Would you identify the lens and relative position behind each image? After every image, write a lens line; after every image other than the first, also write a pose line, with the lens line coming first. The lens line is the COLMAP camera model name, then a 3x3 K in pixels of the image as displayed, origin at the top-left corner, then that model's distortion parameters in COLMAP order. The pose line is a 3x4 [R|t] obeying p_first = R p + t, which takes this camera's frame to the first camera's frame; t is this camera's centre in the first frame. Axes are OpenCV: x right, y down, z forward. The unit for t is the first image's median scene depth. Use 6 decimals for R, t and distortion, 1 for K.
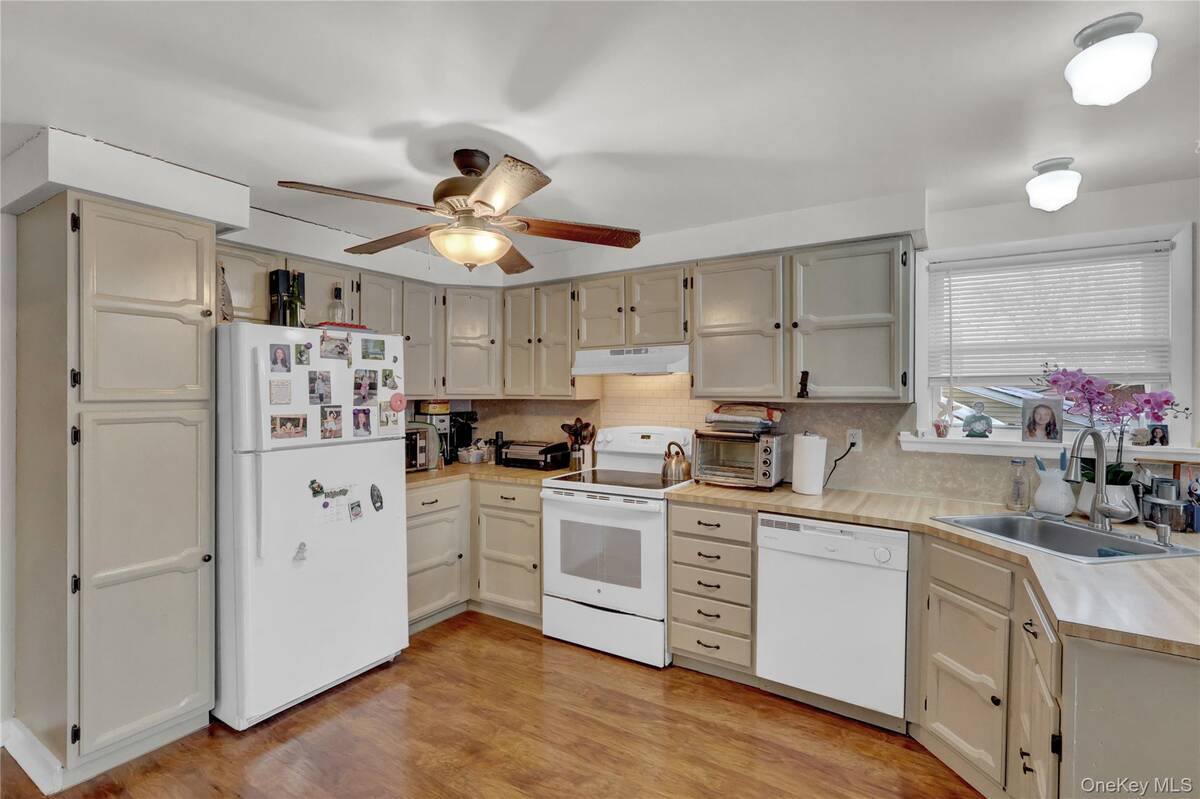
lens RADIAL K [[564.3, 0, 600.0], [0, 564.3, 399.5], [0, 0, 1]] dist [0.011042, 0.000167]
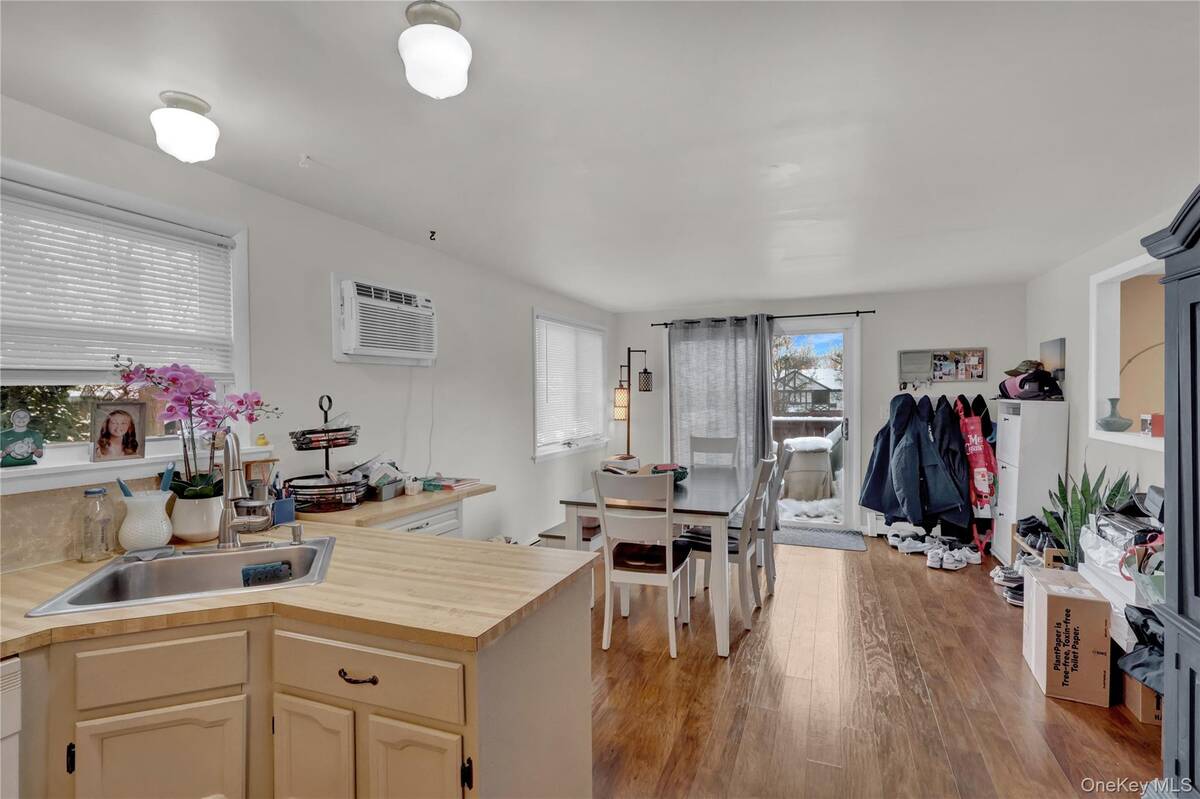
lens RADIAL K [[564.3, 0, 600.0], [0, 564.3, 399.5], [0, 0, 1]] dist [0.011042, 0.000167]
pose [[-0.159357, -0.016027, 0.987091, -0.063635], [0.019194, 0.999629, 0.019329, -0.007189], [-0.987034, 0.022026, -0.158991, 0.477285]]
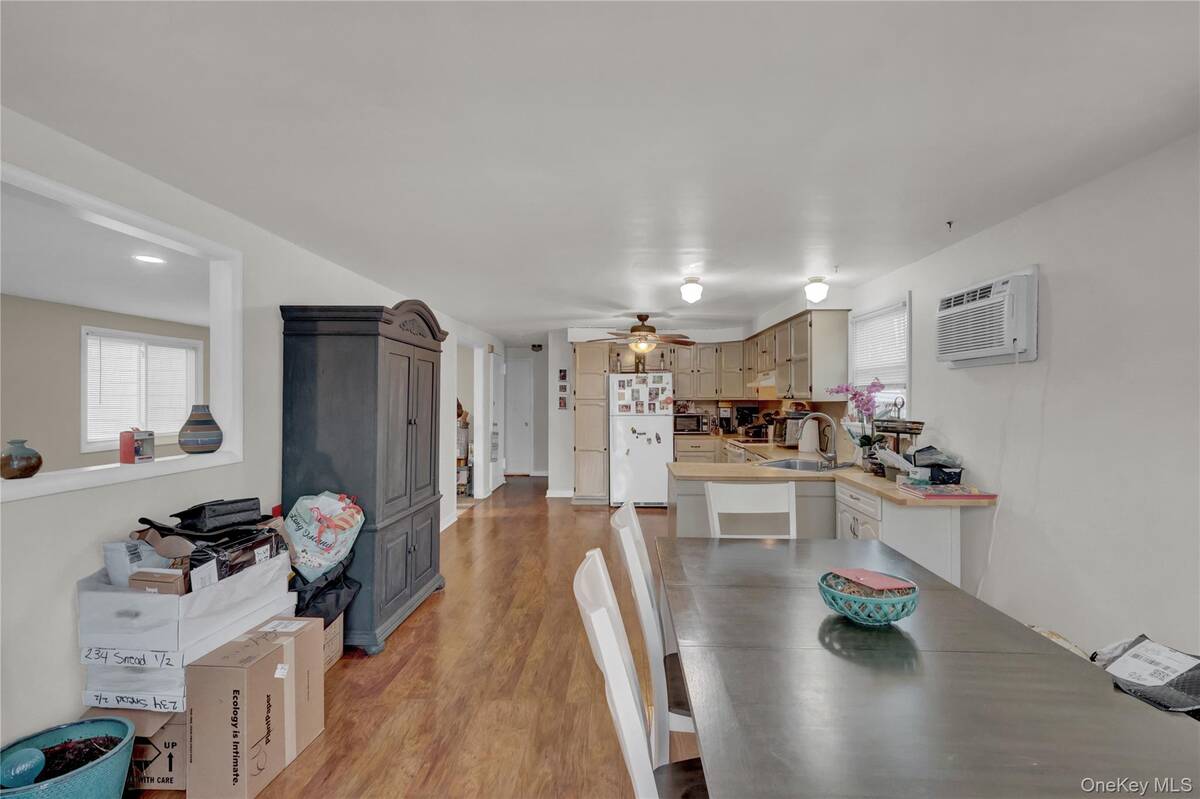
lens RADIAL K [[564.3, 0, 600.0], [0, 564.3, 399.5], [0, 0, 1]] dist [0.011042, 0.000167]
pose [[0.502238, 0.001618, -0.864728, 1.867635], [-0.010183, 0.999940, -0.004044, 0.015952], [0.864669, 0.010836, 0.502224, -0.559041]]
